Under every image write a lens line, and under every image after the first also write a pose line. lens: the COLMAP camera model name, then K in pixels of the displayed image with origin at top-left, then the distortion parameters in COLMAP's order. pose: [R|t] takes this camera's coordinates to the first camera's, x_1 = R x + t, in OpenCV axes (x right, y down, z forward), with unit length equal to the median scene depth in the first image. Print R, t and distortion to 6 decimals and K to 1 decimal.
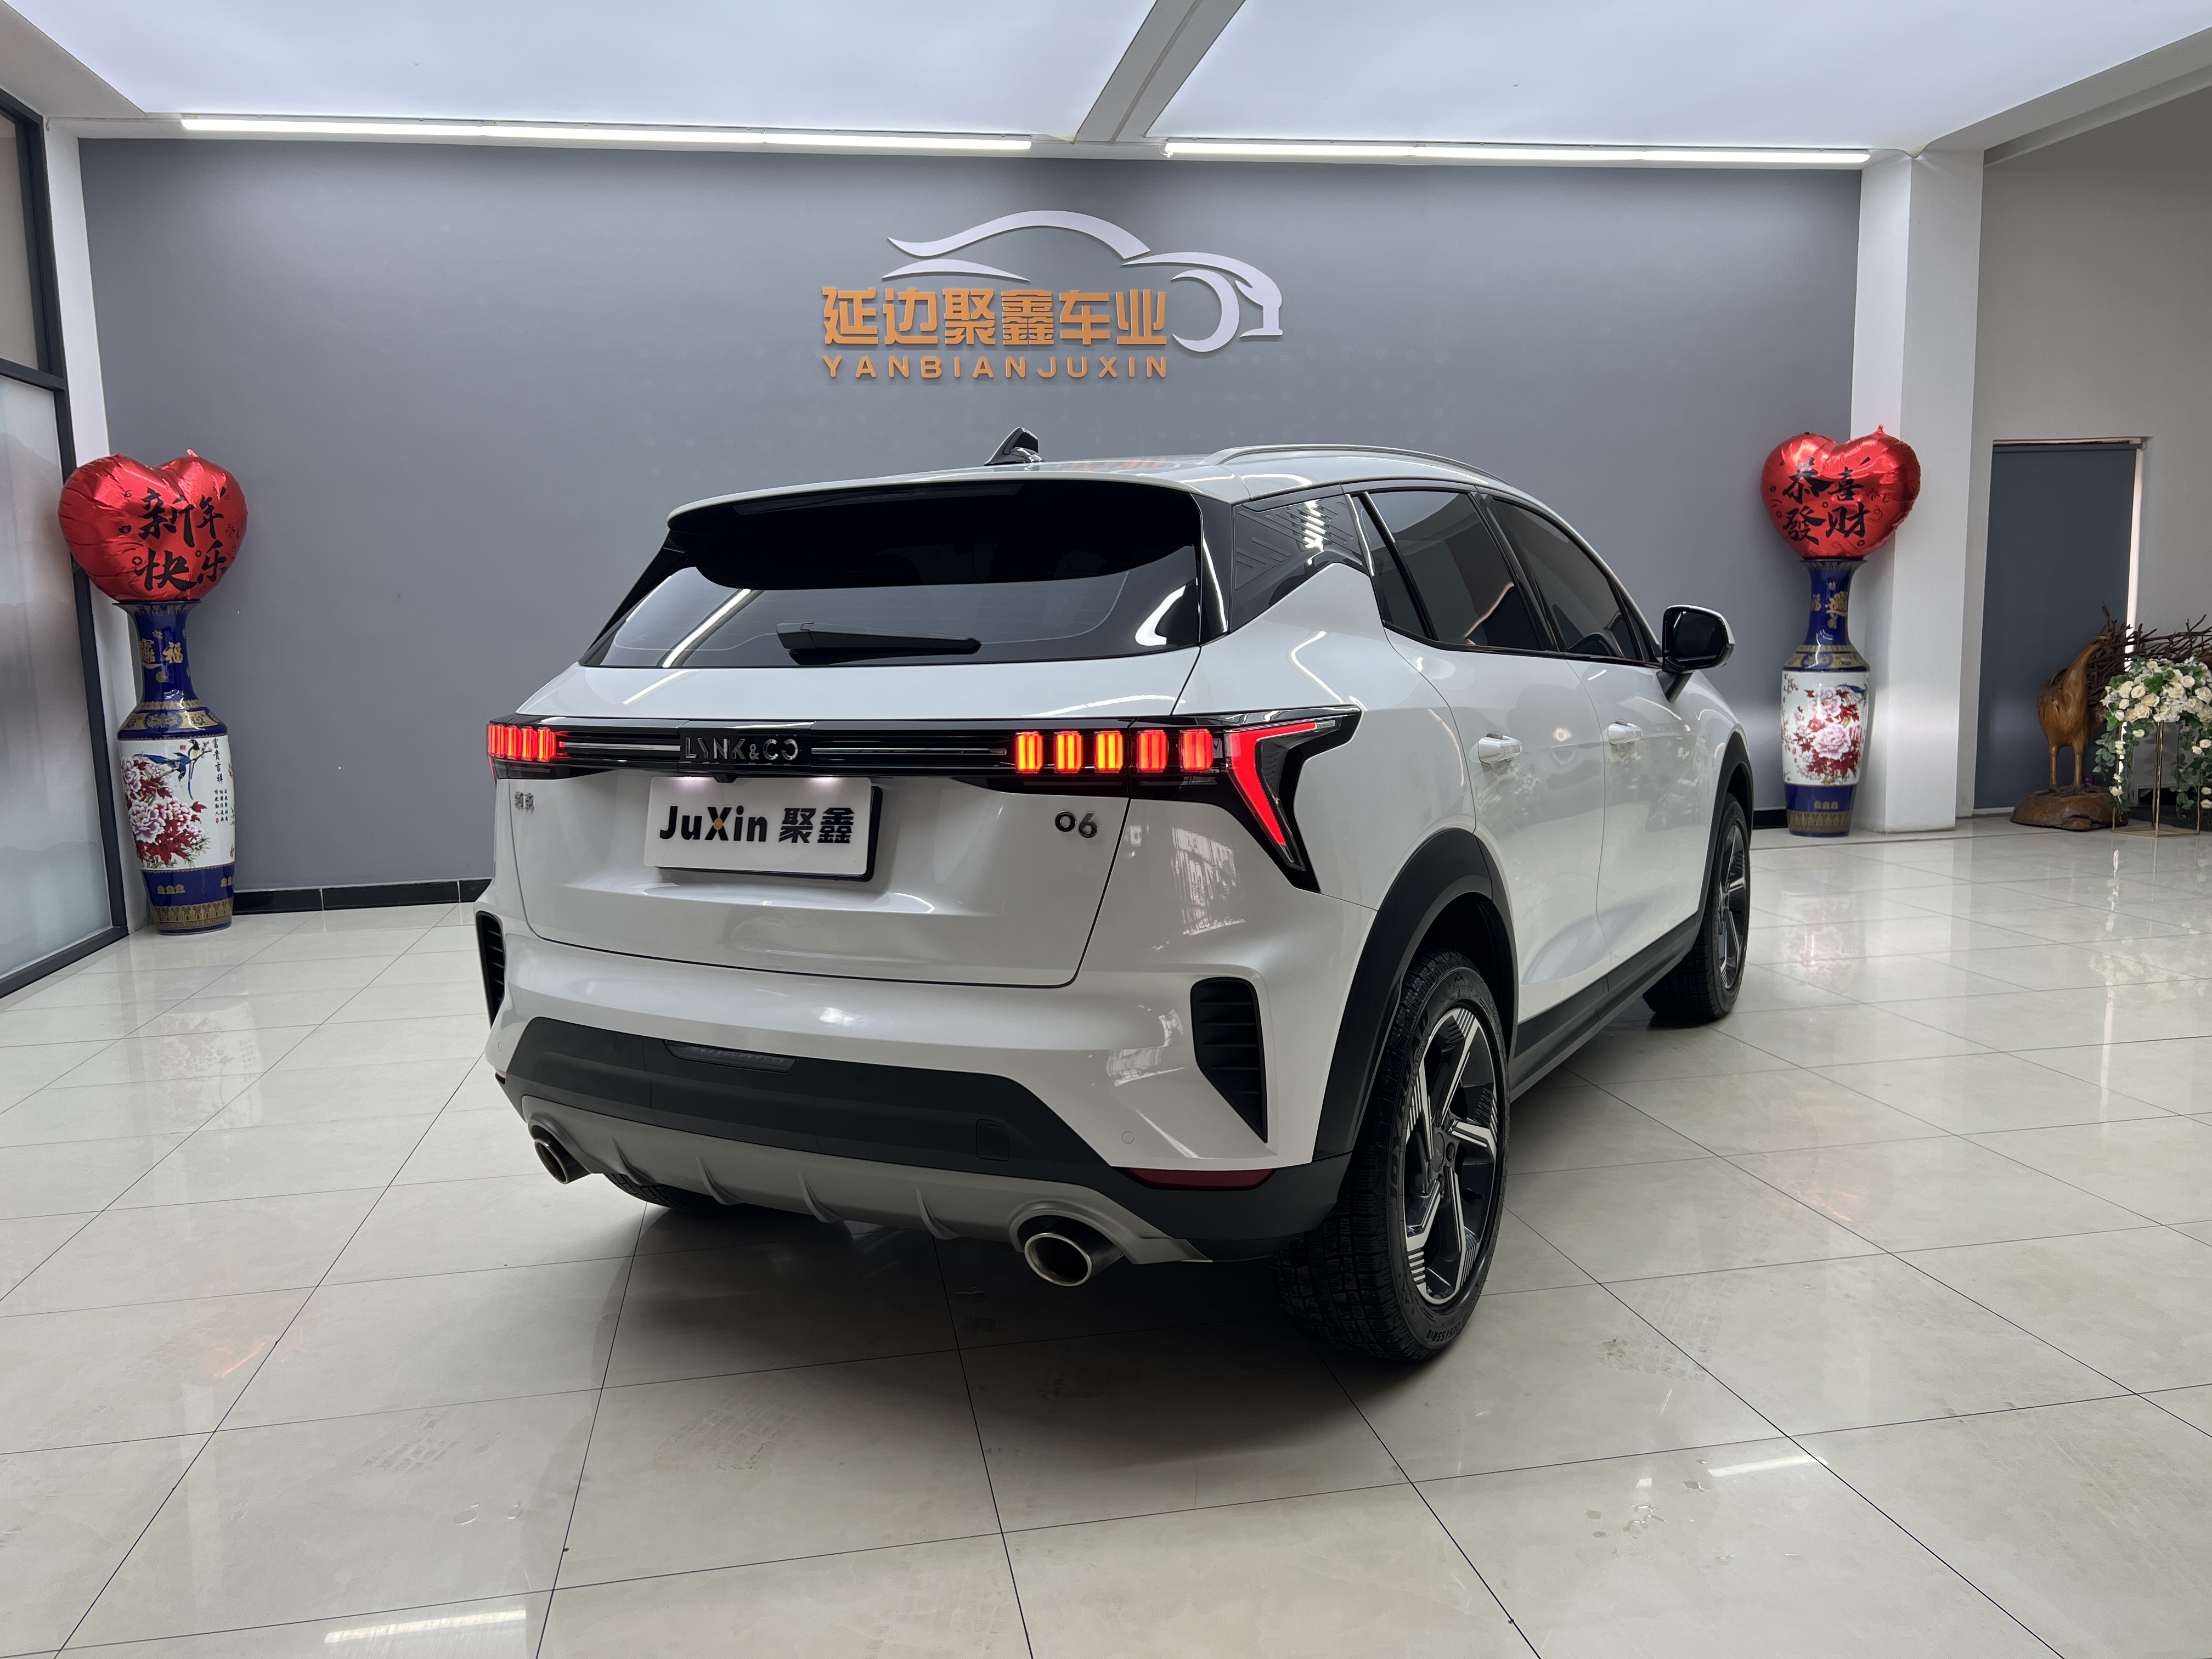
lens RADIAL K [[1643.3, 0, 1090.7], [0, 1643.3, 838.2], [0, 0, 1]] dist [0.066698, -0.075471]
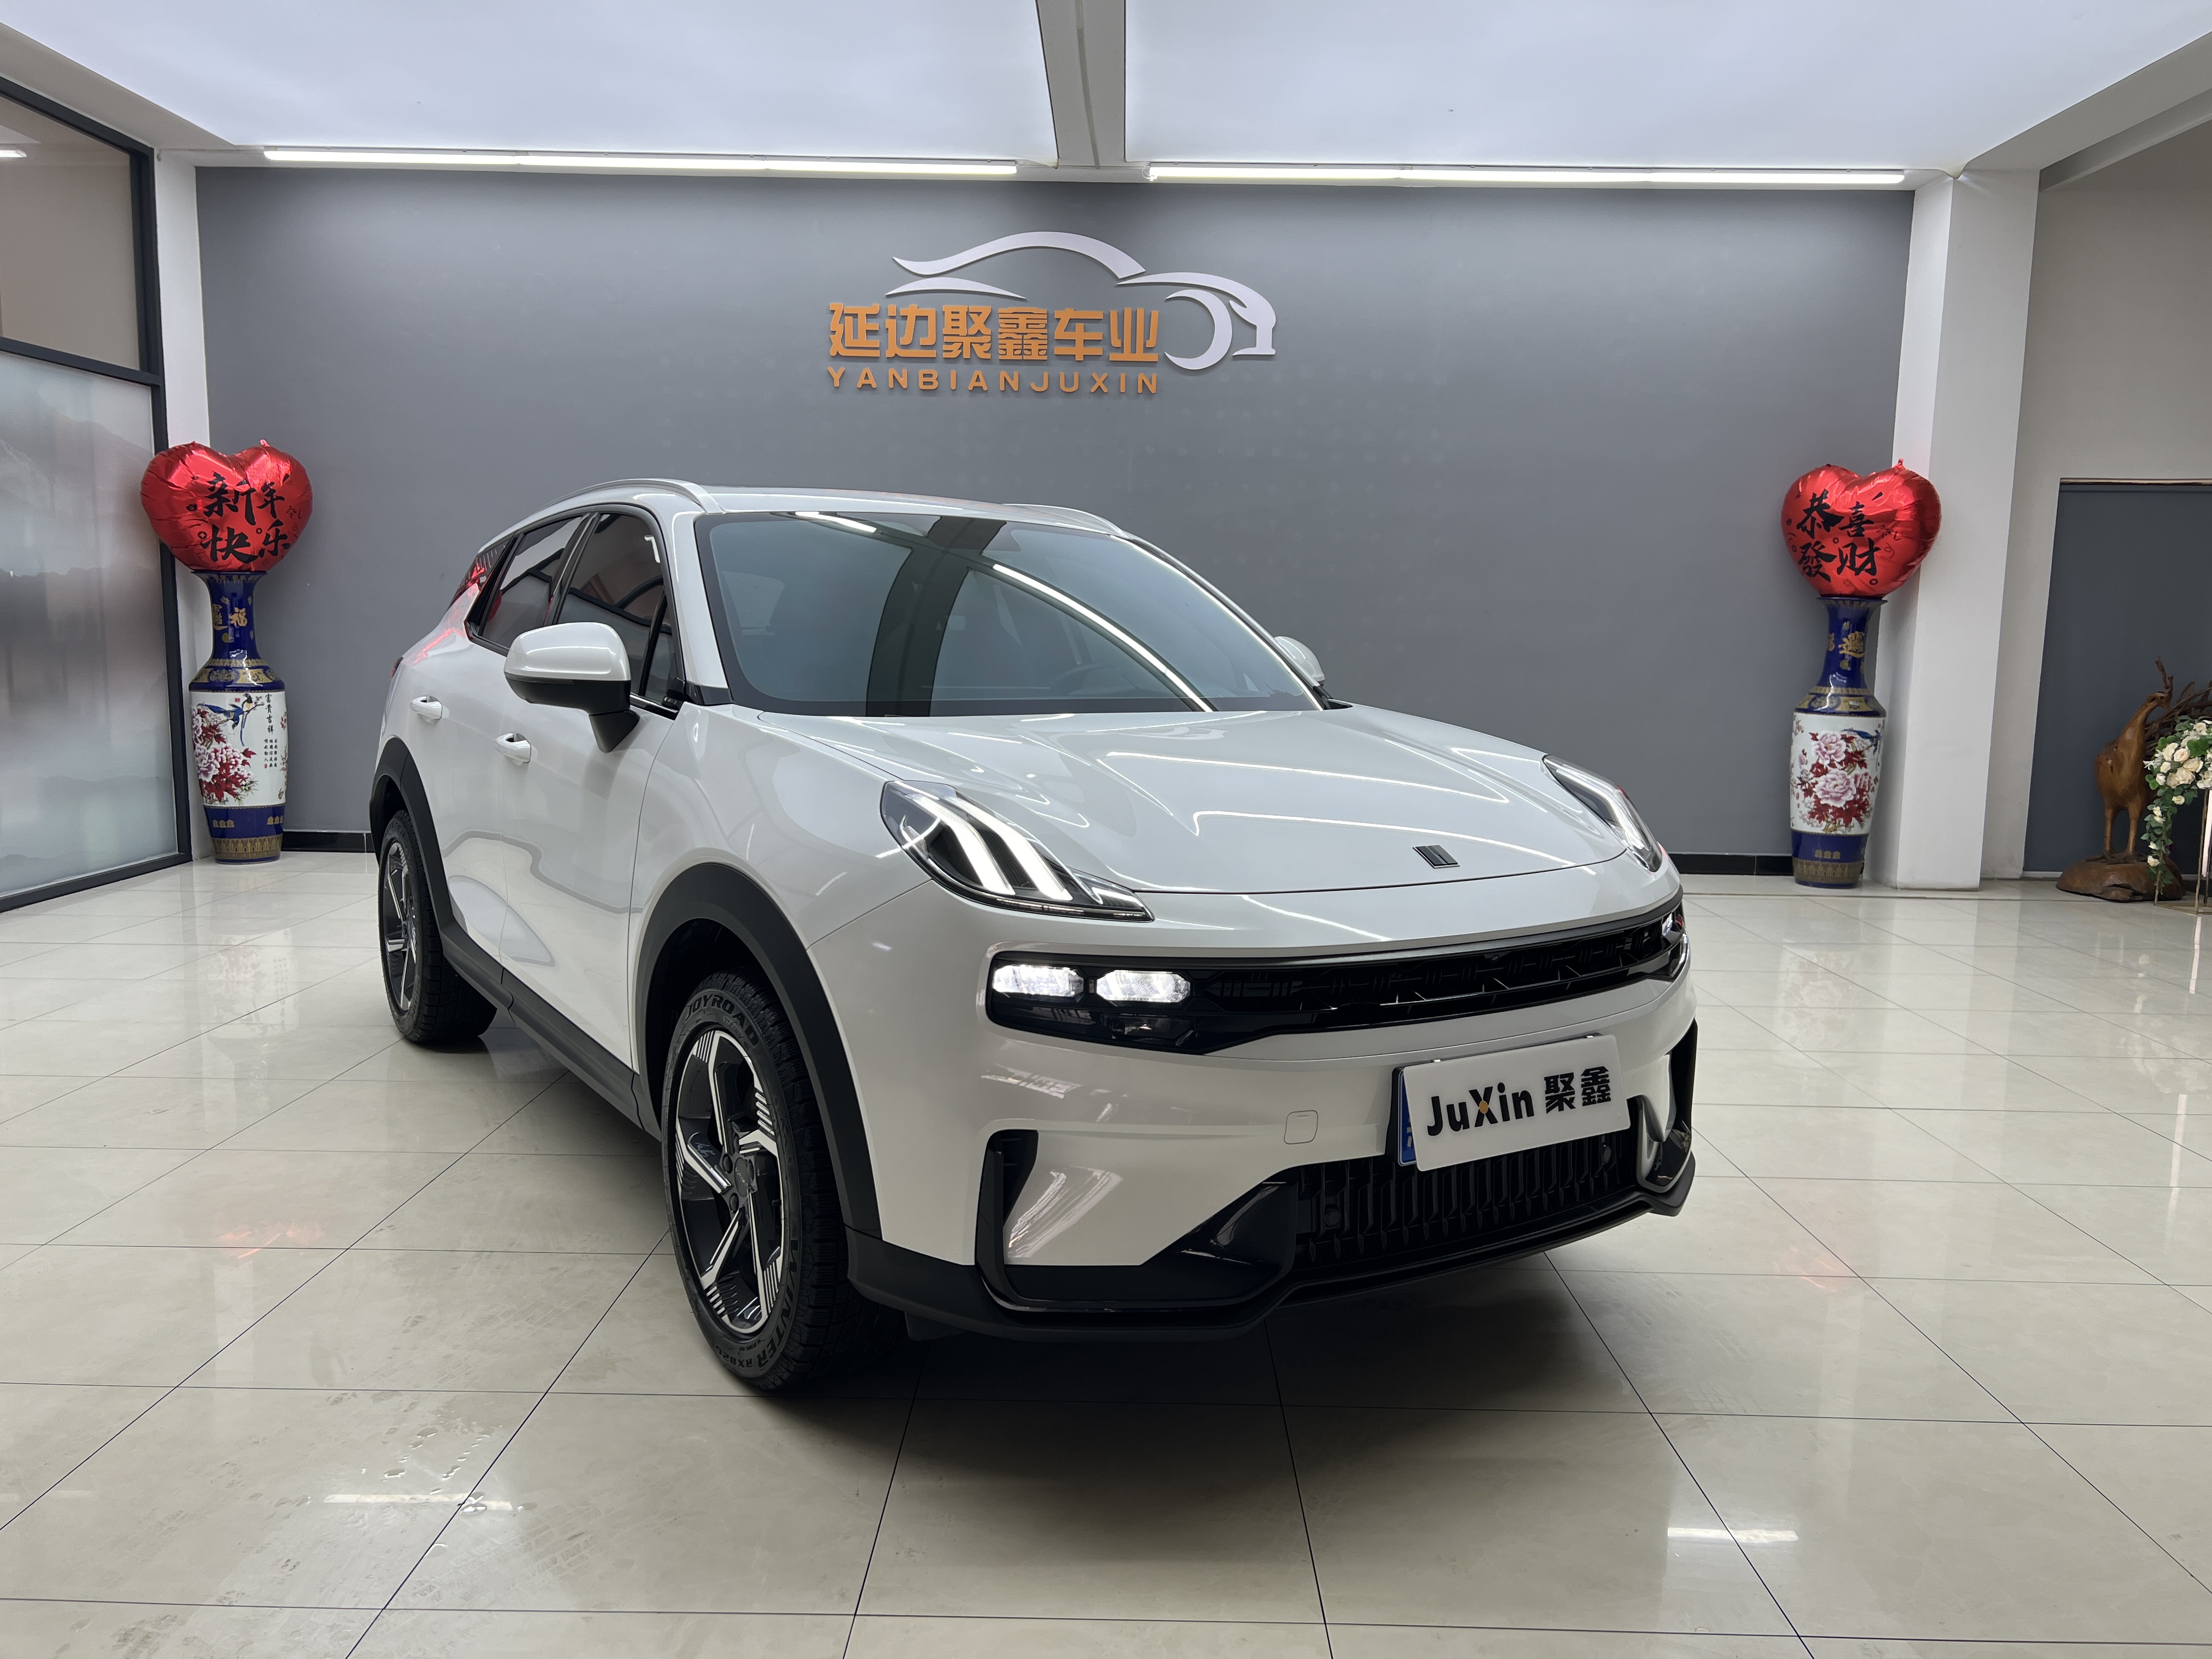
lens RADIAL K [[1643.3, 0, 1115.3], [0, 1643.3, 842.2], [0, 0, 1]] dist [0.066698, -0.075471]
pose [[0.981494, 0.068290, -0.178900, 0.231780], [-0.068794, 0.997625, 0.003390, -0.002177], [0.178706, 0.008980, 0.983861, -0.013988]]
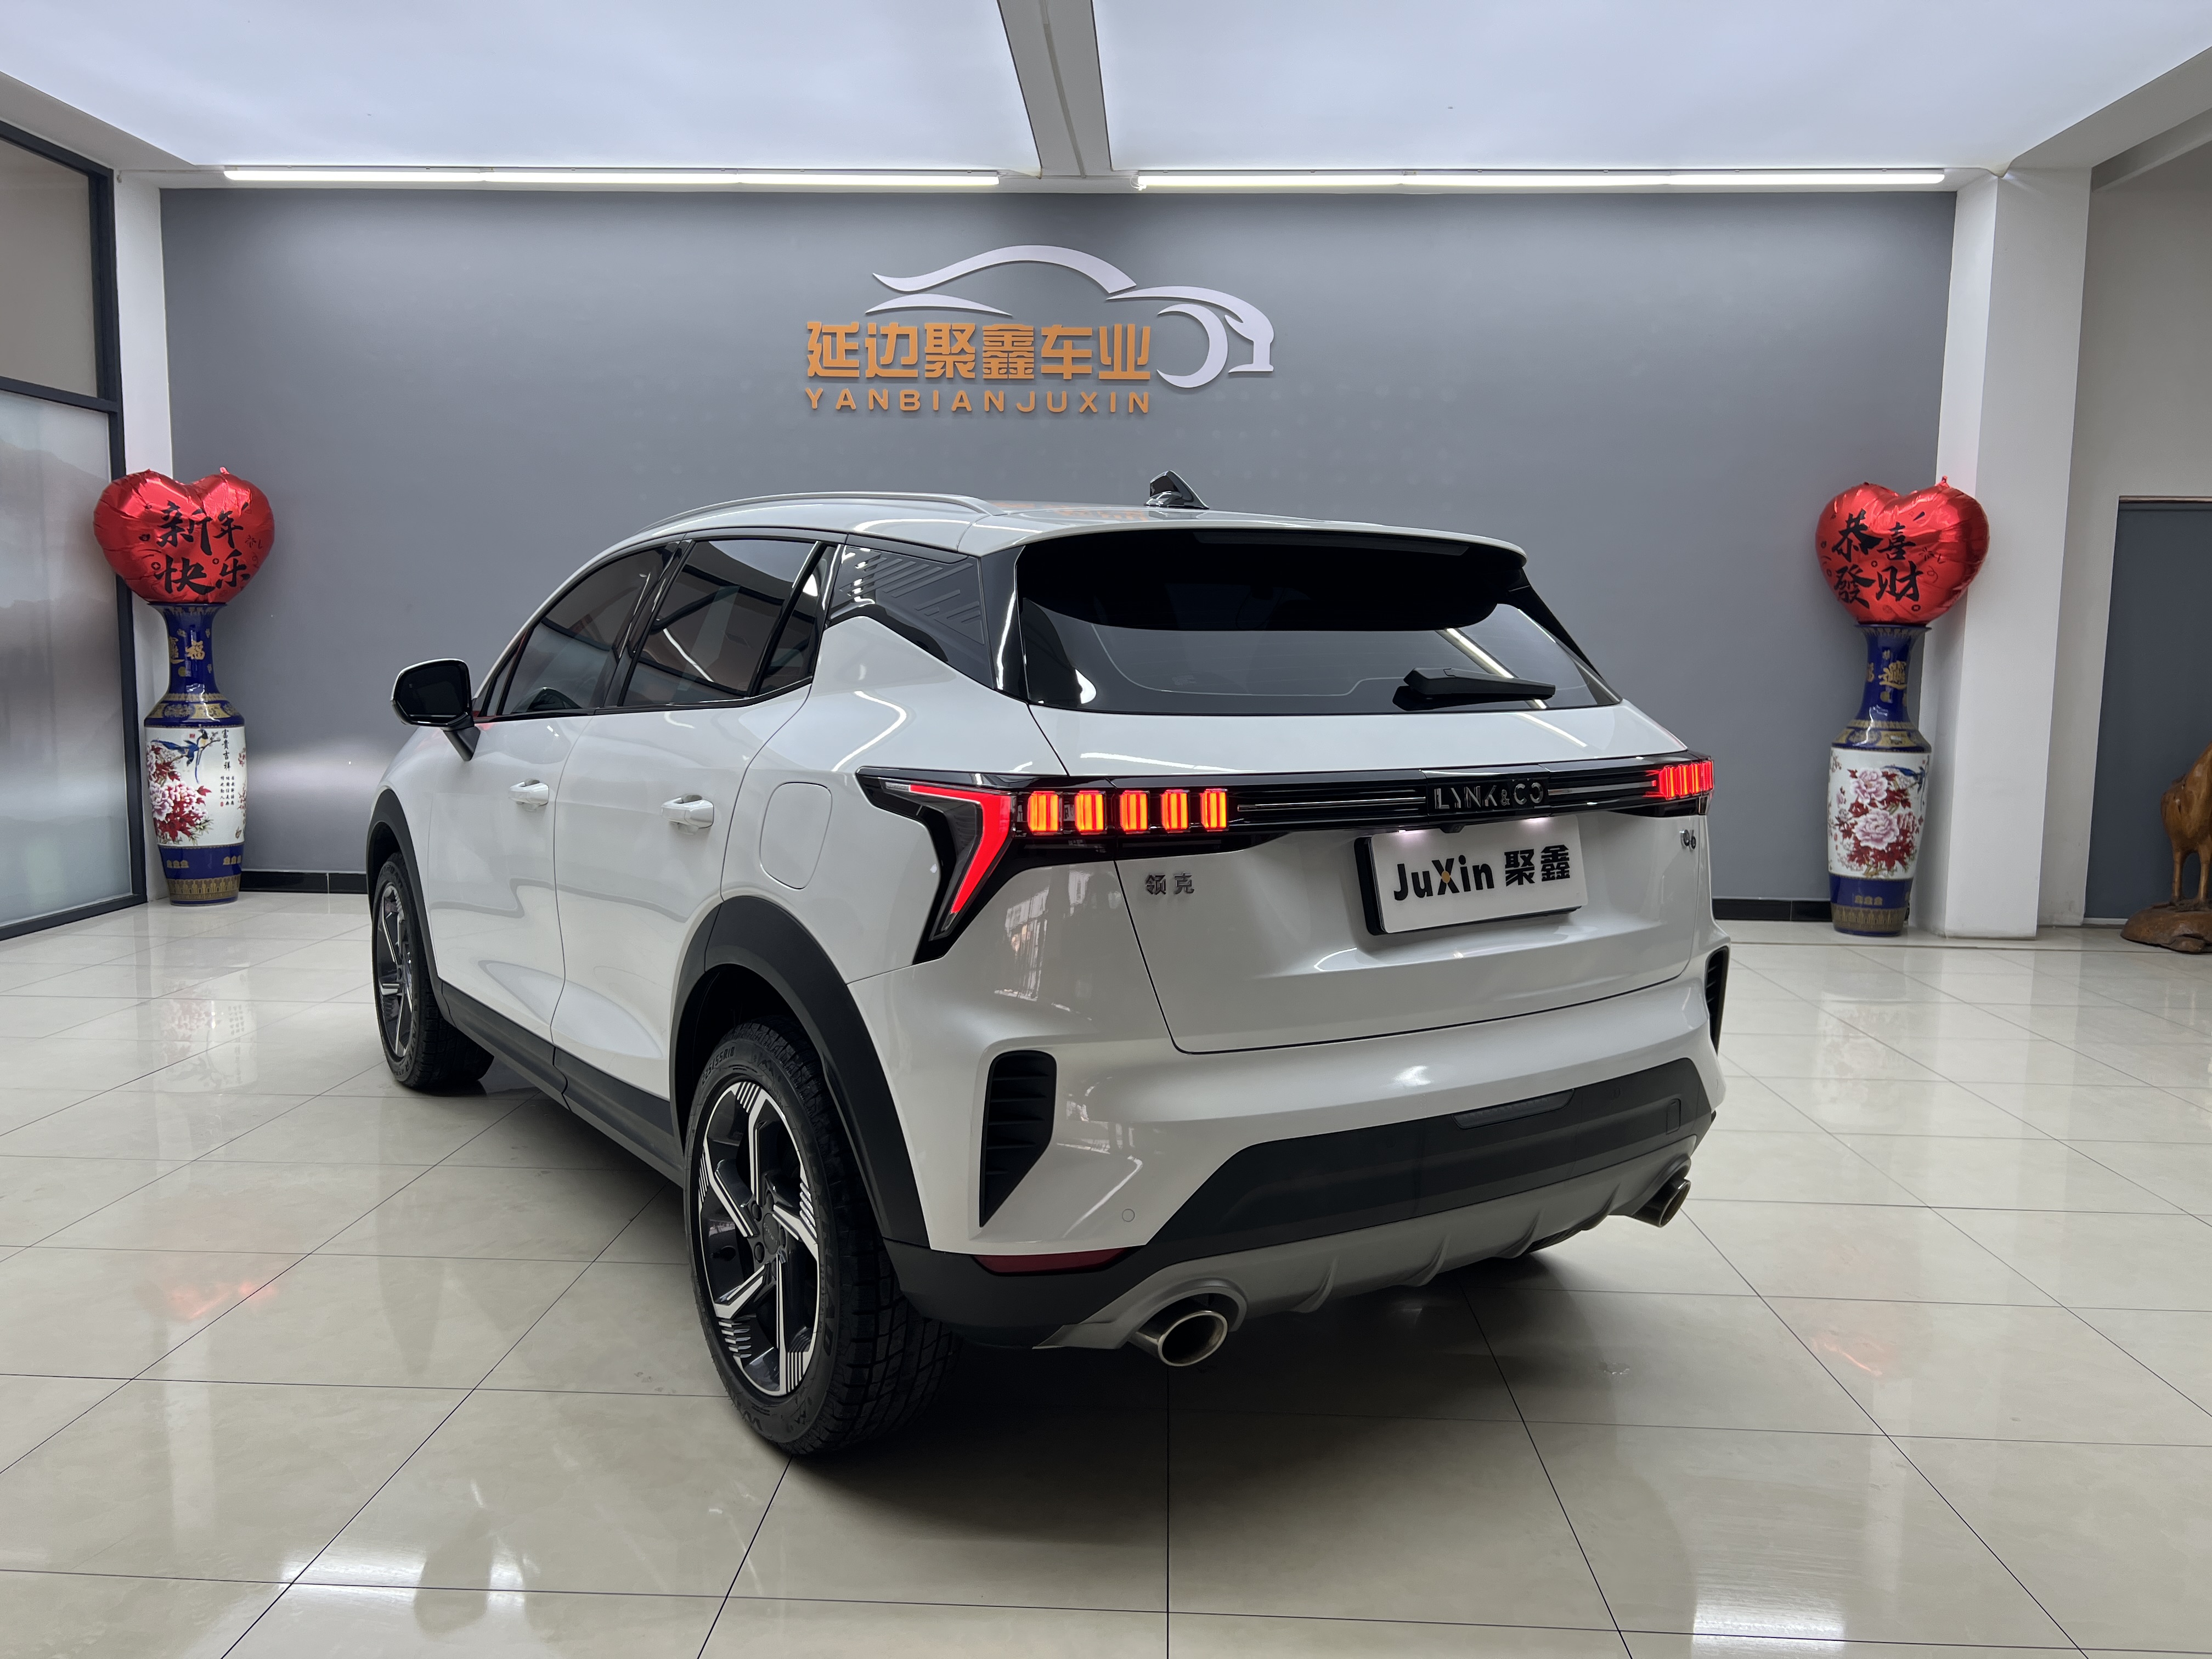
lens RADIAL K [[1643.3, 0, 1100.1], [0, 1643.3, 832.5], [0, 0, 1]] dist [0.066698, -0.075471]
pose [[0.974667, 0.065679, -0.213798, 0.252269], [-0.070633, 0.997380, -0.015607, -0.014396], [0.212213, 0.030313, 0.976753, 0.047955]]
